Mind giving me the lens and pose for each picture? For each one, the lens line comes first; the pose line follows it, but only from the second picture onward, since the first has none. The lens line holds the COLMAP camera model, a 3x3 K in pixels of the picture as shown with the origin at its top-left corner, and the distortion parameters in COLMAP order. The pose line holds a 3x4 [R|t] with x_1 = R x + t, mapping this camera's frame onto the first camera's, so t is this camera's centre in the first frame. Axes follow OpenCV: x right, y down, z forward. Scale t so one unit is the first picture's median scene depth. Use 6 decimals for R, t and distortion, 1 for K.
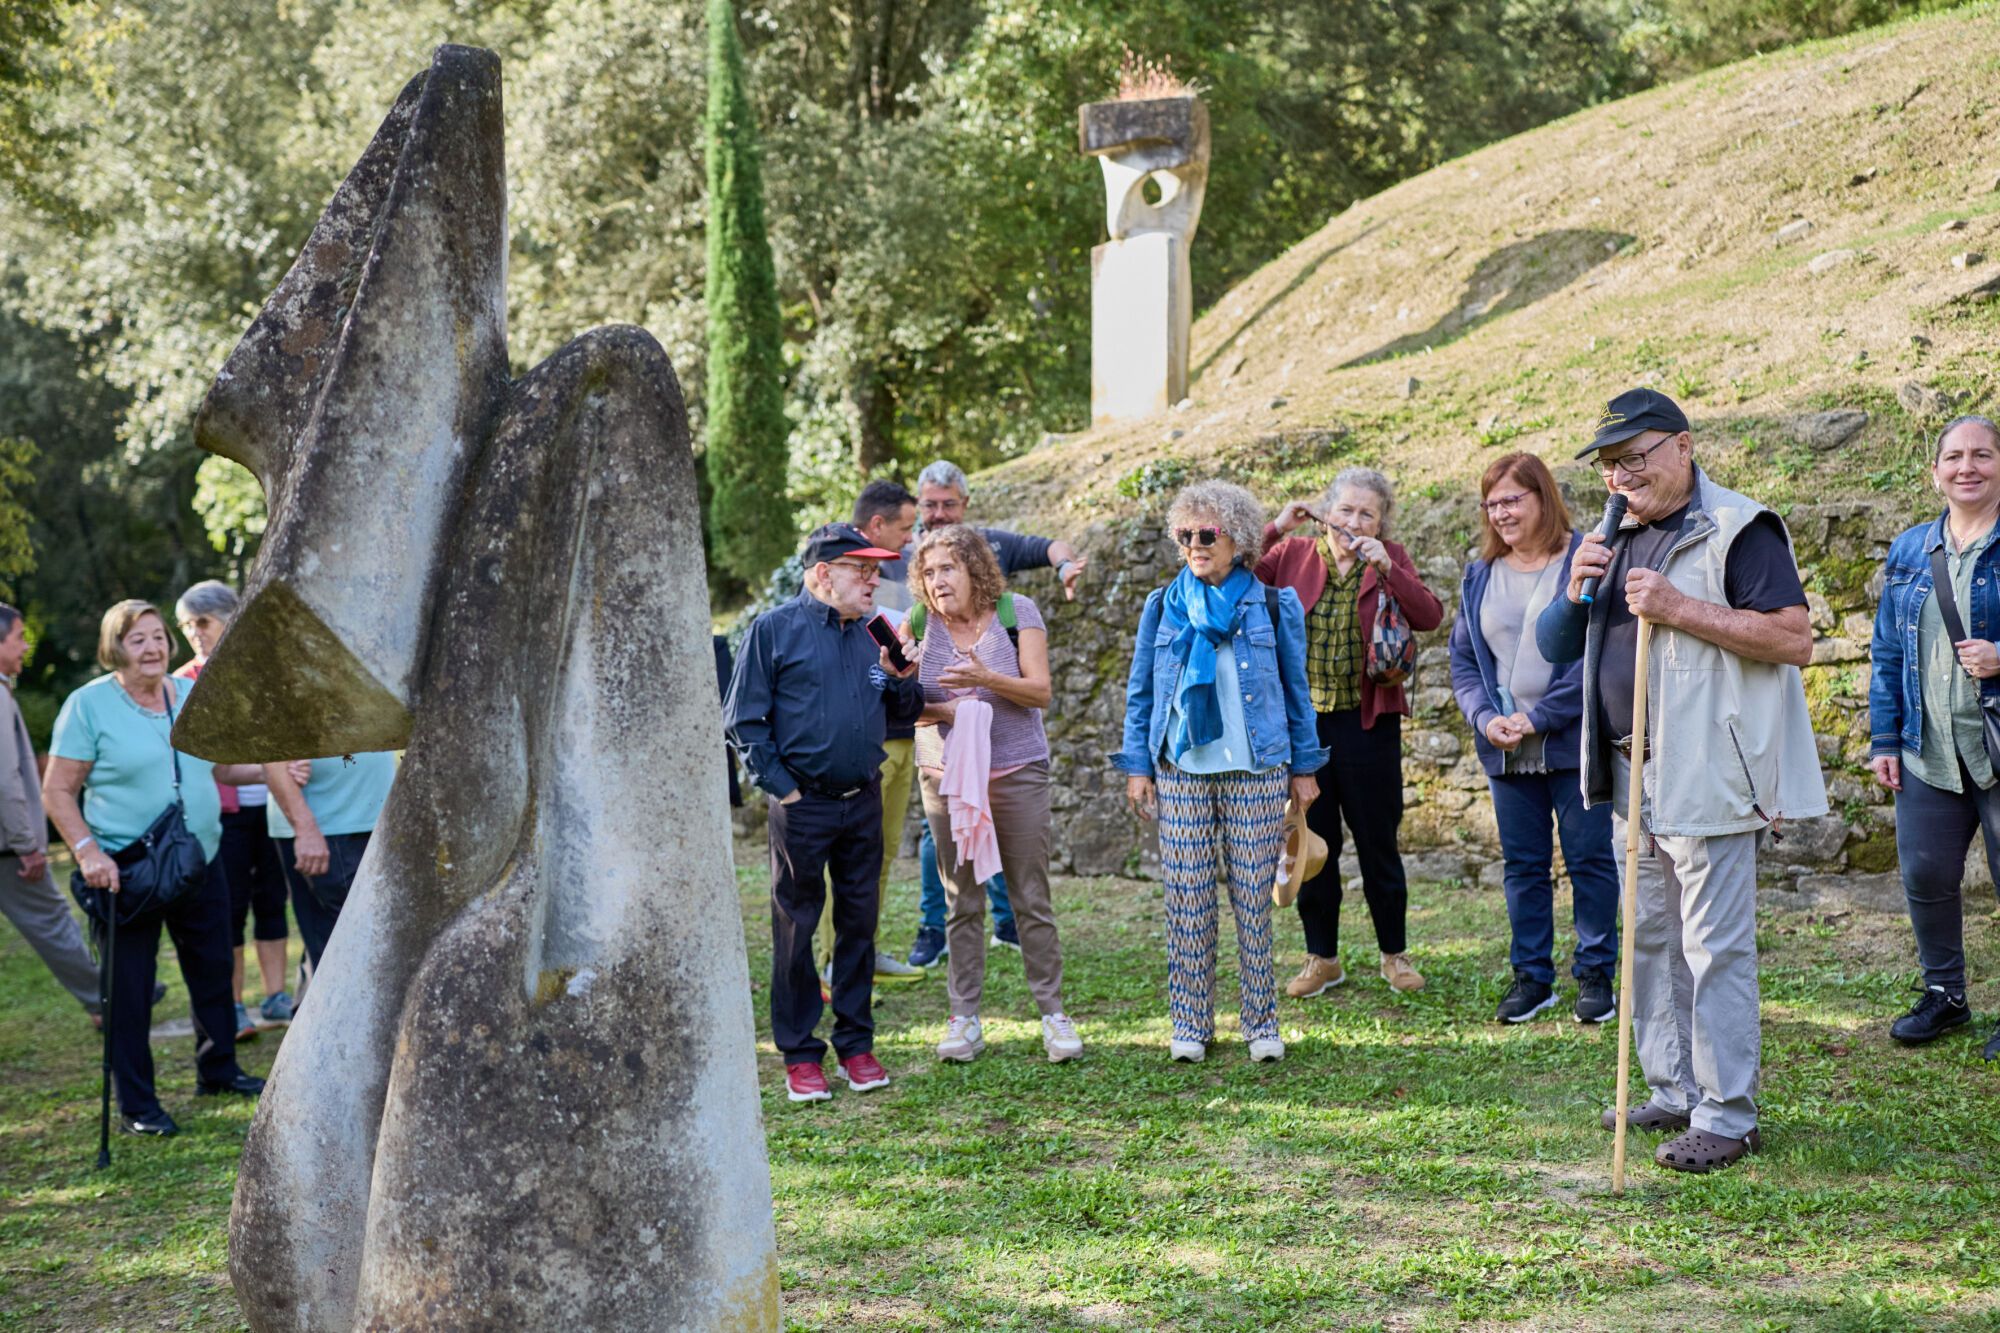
lens RADIAL K [[2017.6, 0, 1000.0], [0, 2017.6, 666.5], [0, 0, 1]] dist [-0.018763, 0.007928]
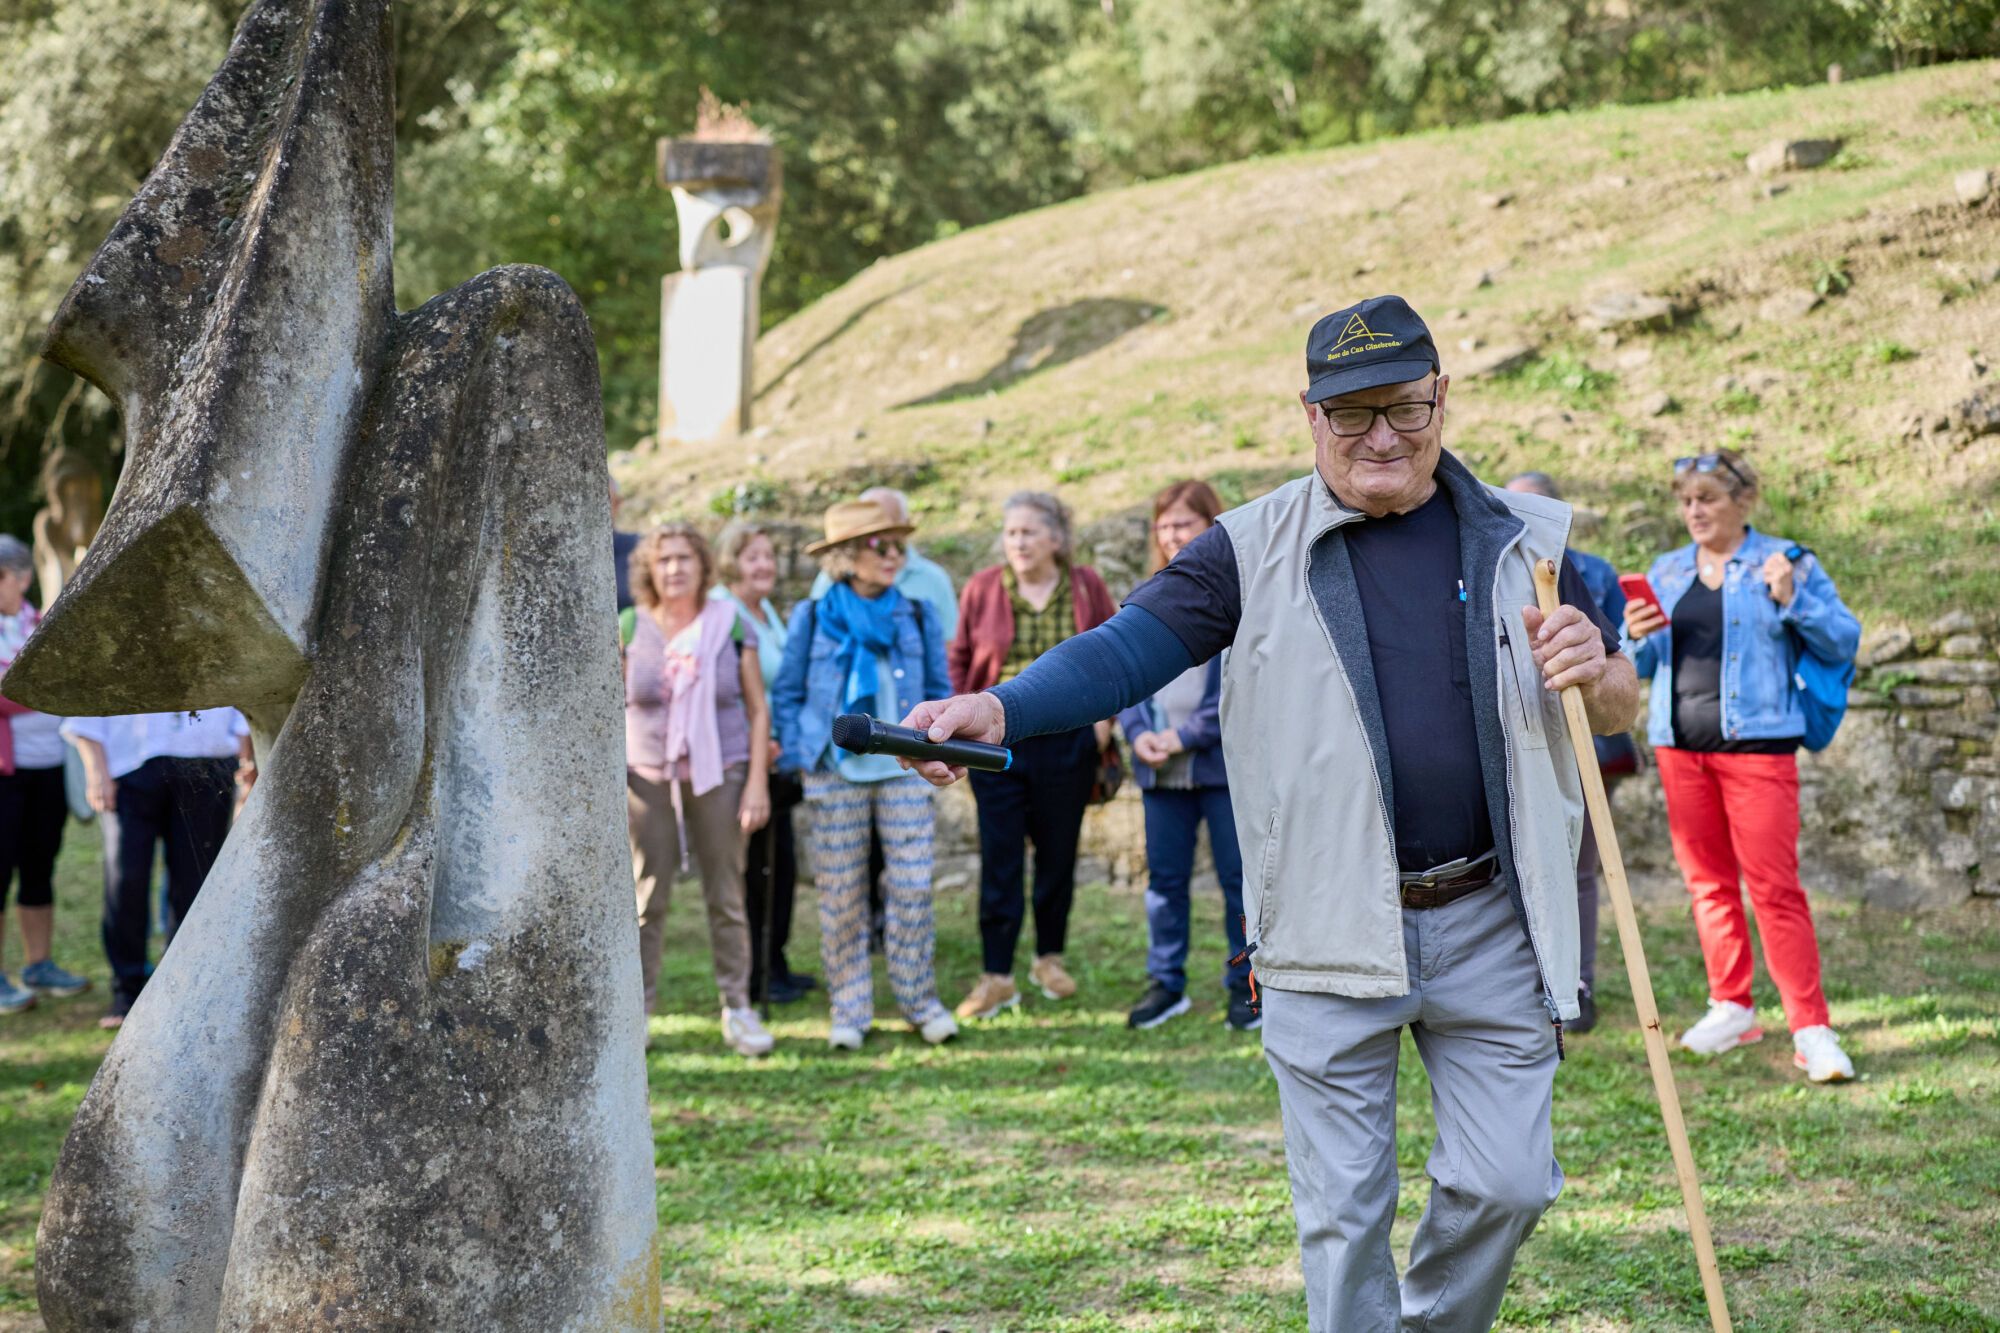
lens RADIAL K [[1886.8, 0, 1000.0], [0, 1886.8, 666.5], [0, 0, 1]] dist [-0.015450, 0.003125]
pose [[0.957476, 0.027286, 0.287219, -0.230038], [-0.022036, 0.999526, -0.021500, 0.035581], [-0.287669, 0.014256, 0.957624, 0.085759]]
